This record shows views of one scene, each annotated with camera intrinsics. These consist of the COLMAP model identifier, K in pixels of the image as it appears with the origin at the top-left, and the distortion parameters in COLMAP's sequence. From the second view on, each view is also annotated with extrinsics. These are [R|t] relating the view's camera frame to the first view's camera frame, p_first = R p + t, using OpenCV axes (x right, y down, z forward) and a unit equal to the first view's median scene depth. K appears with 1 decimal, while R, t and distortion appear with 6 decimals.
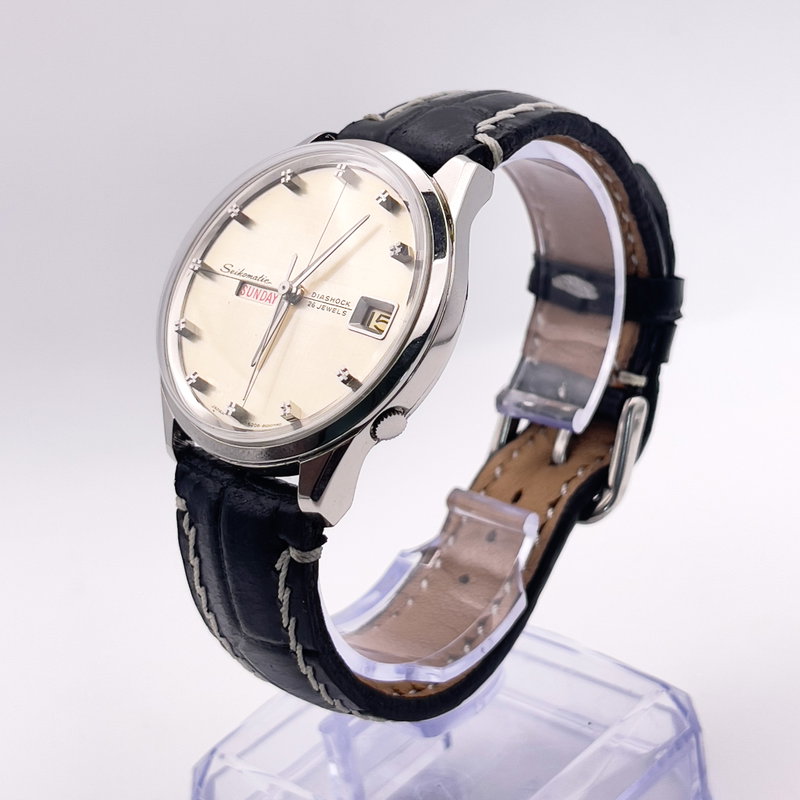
lens RADIAL K [[1889.3, 0, 398.8], [0, 1889.3, 392.8], [0, 0, 1]] dist [0.084182, 0.000000]
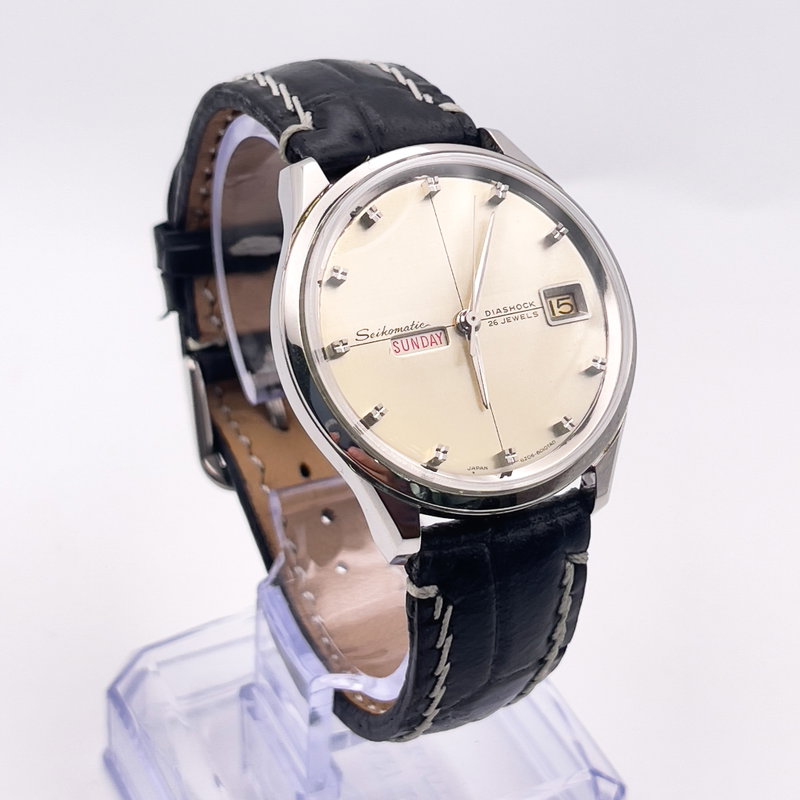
lens RADIAL K [[2093.1, 0, 406.6], [0, 2093.1, 401.6], [0, 0, 1]] dist [0.092057, 0.000000]
pose [[0.374293, -0.415360, 0.829084, -0.912617], [0.309432, 0.898773, 0.310579, -0.337435], [-0.874161, 0.140297, 0.464930, 0.537001]]
